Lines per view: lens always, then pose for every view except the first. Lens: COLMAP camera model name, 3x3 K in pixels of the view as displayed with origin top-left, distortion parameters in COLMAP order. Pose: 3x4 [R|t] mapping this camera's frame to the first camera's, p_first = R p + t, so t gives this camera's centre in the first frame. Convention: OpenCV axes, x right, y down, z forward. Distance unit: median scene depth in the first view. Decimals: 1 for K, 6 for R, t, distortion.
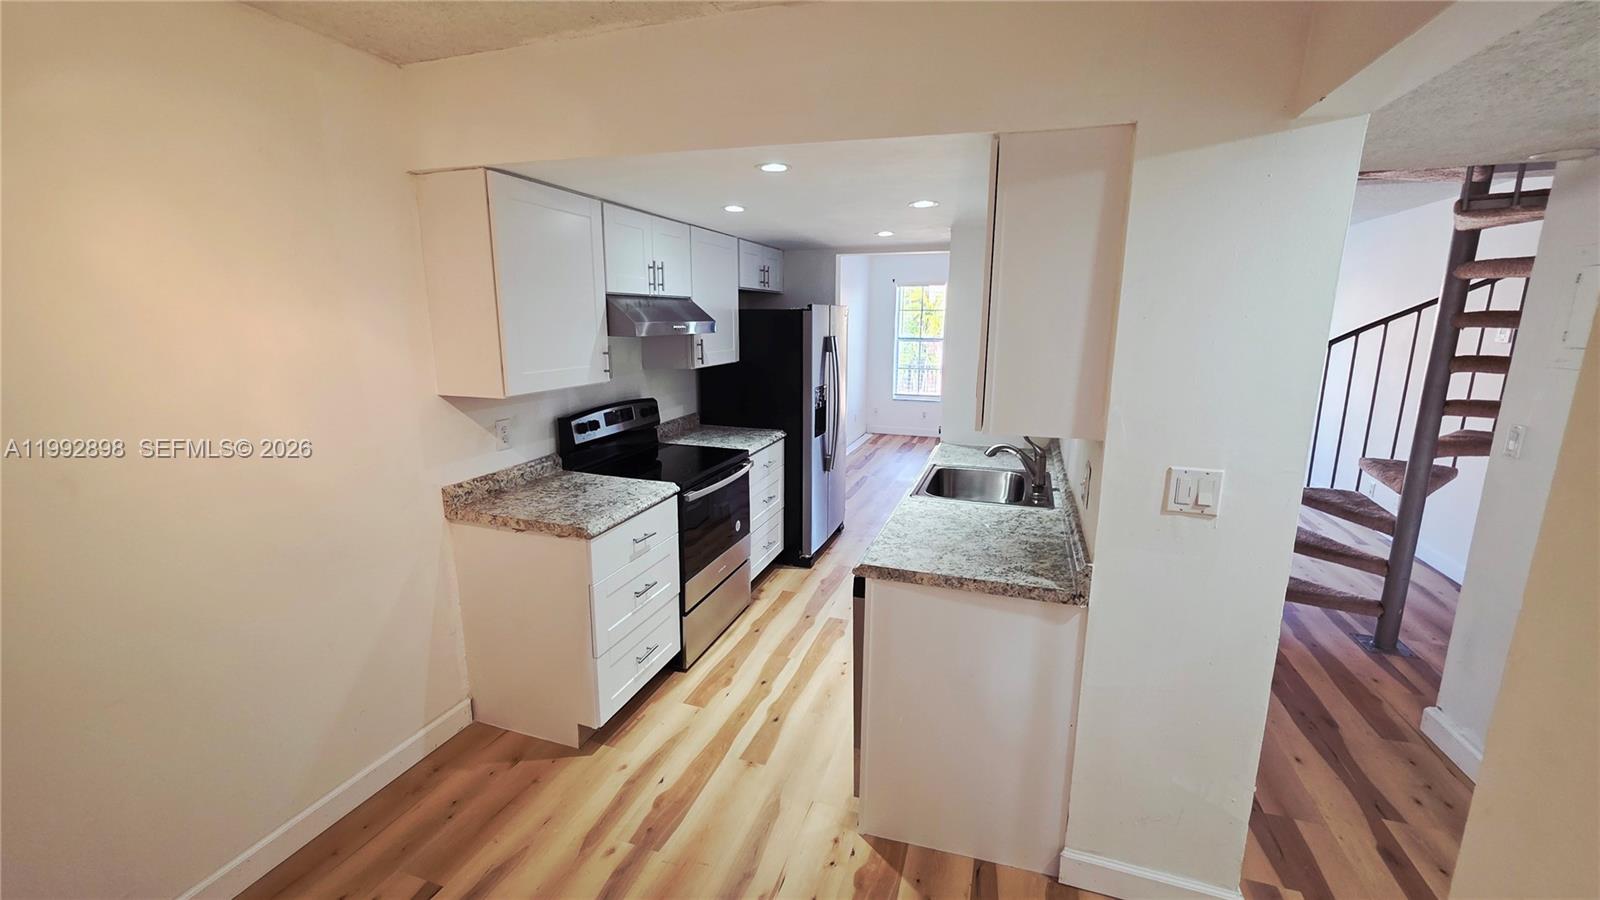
lens RADIAL K [[641.6, 0, 794.4], [0, 641.6, 451.9], [0, 0, 1]] dist [0.000301, 0.000997]
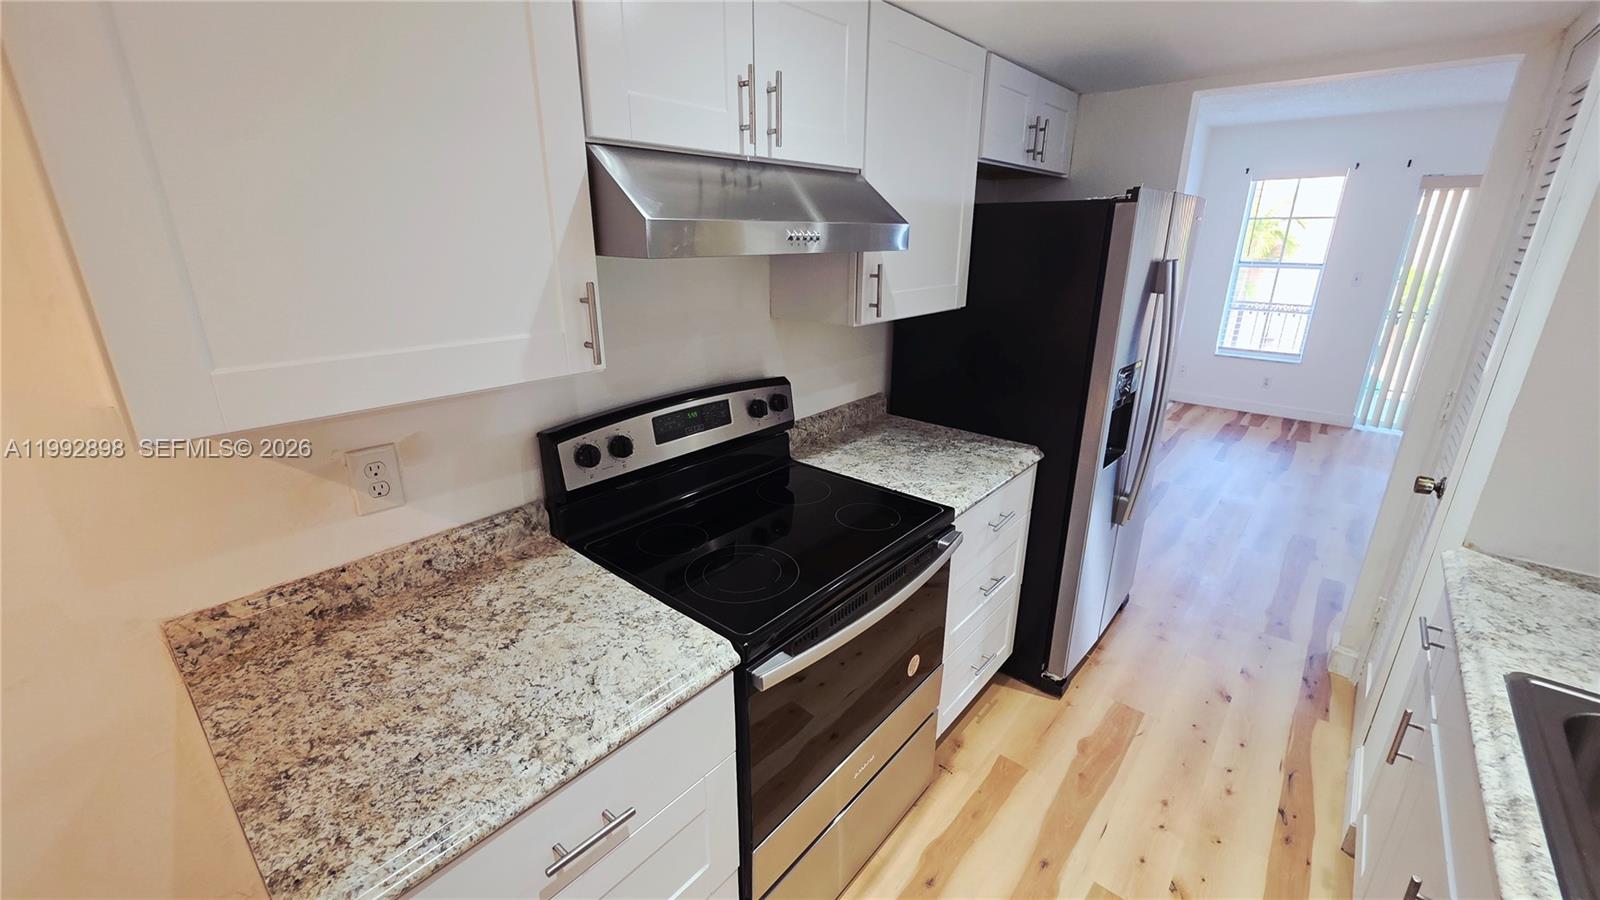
lens RADIAL K [[641.6, 0, 804.0], [0, 641.6, 449.0], [0, 0, 1]] dist [0.000301, 0.000997]
pose [[0.932320, 0.115222, -0.342788, -0.021093], [-0.075056, 0.988896, 0.128261, -0.111455], [0.353761, -0.093852, 0.930615, 0.604258]]
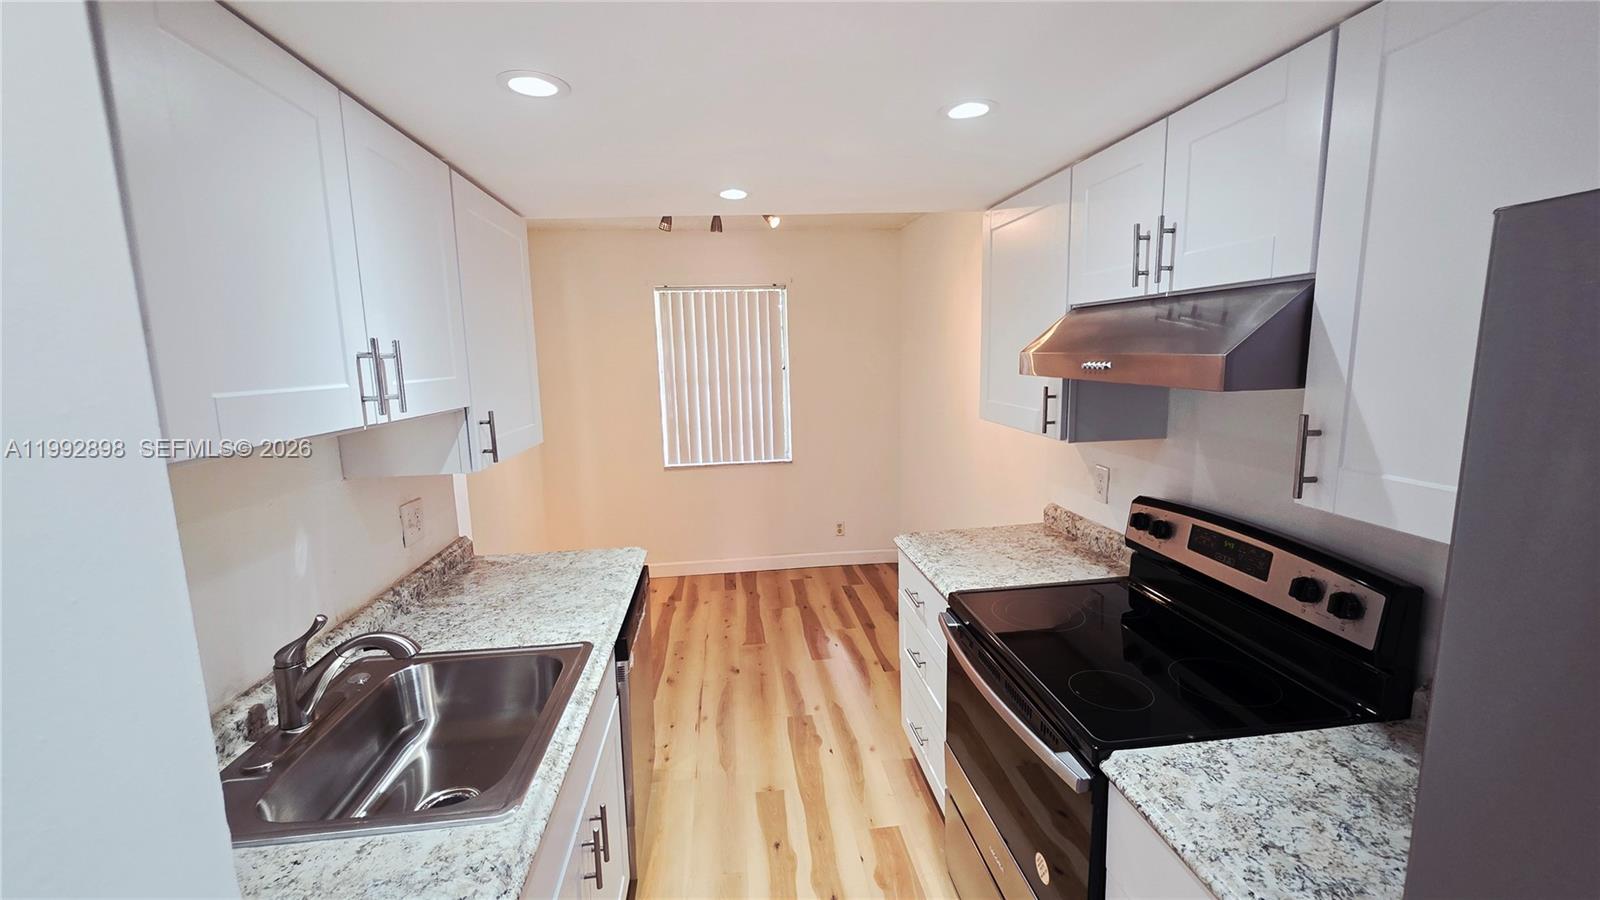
lens RADIAL K [[641.6, 0, 804.7], [0, 641.6, 448.0], [0, 0, 1]] dist [0.000301, 0.000997]
pose [[-0.895378, 0.084719, -0.437174, 0.215770], [-0.073765, 0.939955, 0.333231, -0.277422], [0.439155, 0.330616, -0.835366, 1.317624]]
